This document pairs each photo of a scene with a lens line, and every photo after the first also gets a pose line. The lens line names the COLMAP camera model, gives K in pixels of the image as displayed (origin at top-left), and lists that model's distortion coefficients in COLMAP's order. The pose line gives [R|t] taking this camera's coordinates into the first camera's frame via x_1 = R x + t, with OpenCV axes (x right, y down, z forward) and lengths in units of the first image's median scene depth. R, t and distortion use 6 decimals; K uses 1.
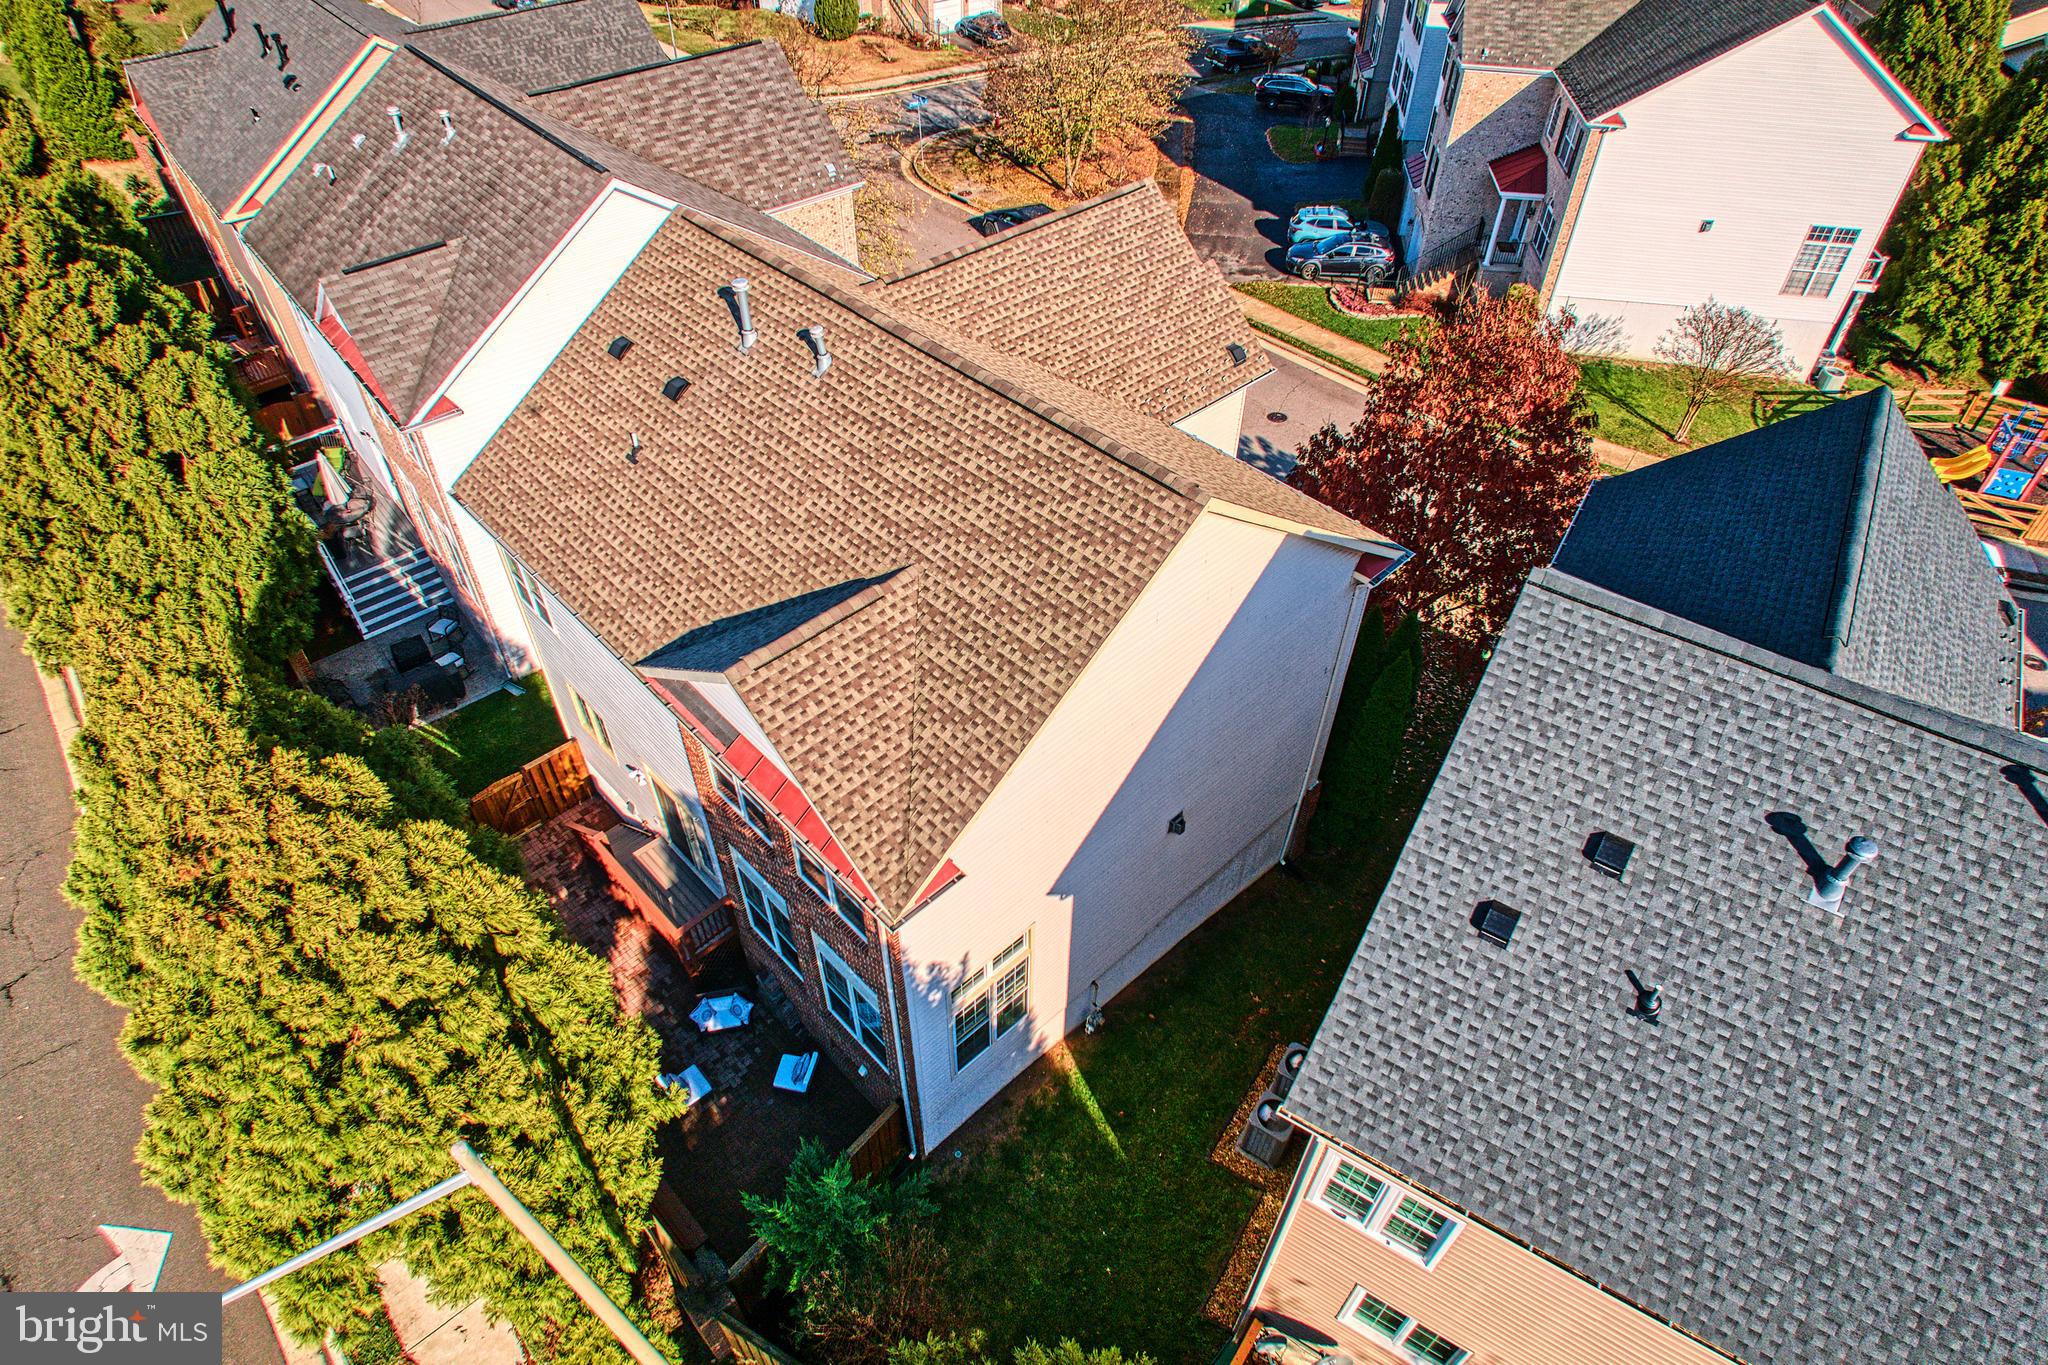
lens RADIAL K [[1221.5, 0, 1027.0], [0, 1221.5, 689.4], [0, 0, 1]] dist [-0.044927, -0.001727]
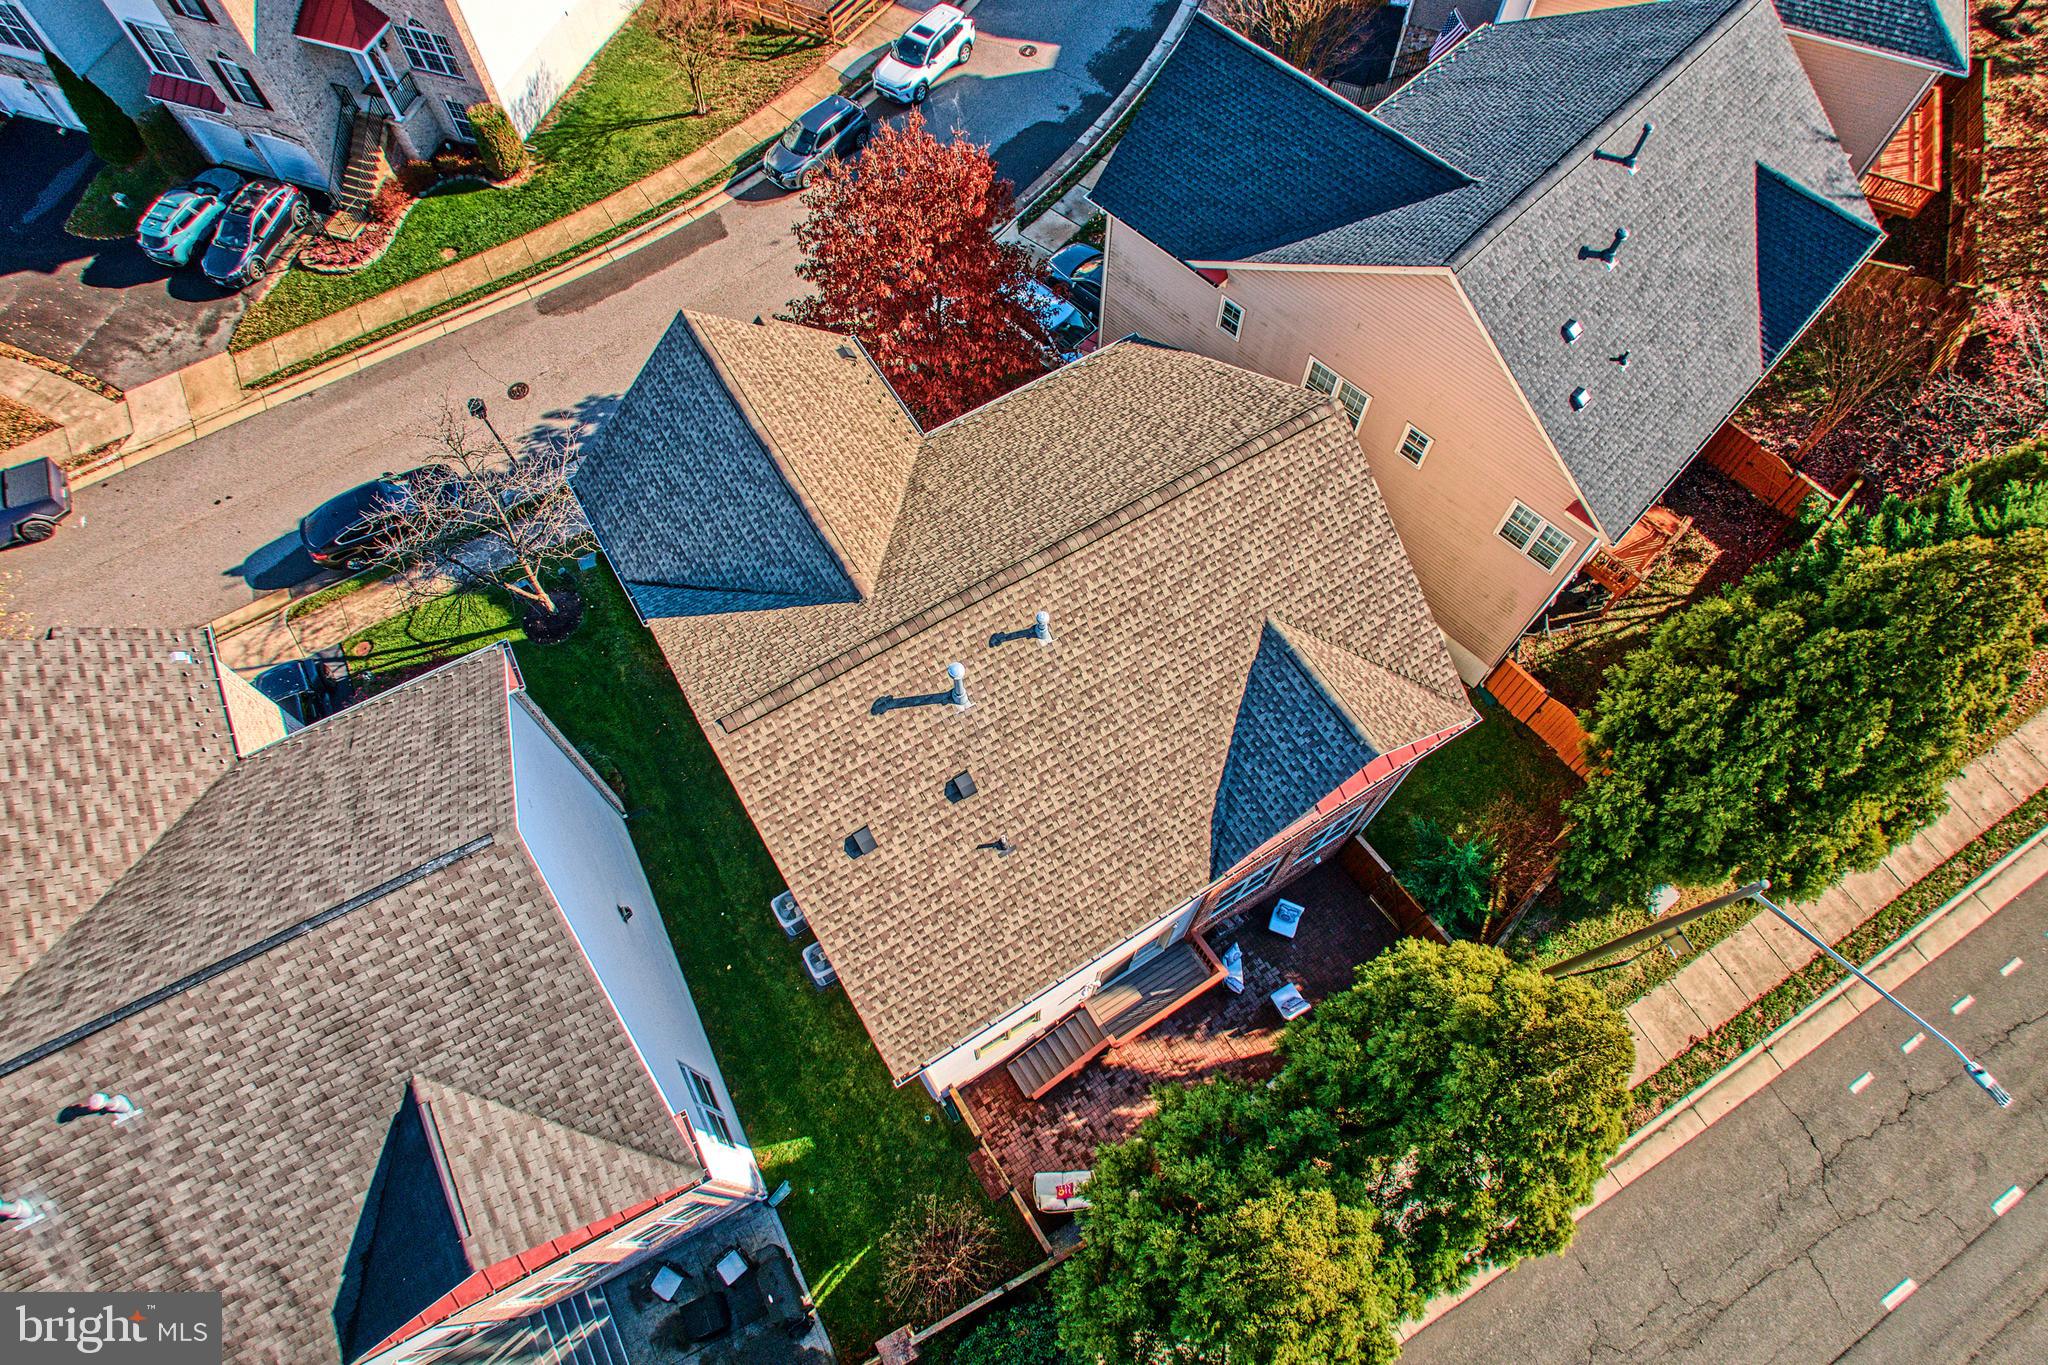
lens RADIAL K [[1221.5, 0, 1032.7], [0, 1221.5, 668.8], [0, 0, 1]] dist [-0.044927, -0.001727]
pose [[0.196192, -0.877554, 0.437501, -0.584208], [0.668263, 0.446174, 0.595275, -0.786095], [-0.717588, 0.175577, 0.673973, 0.245837]]
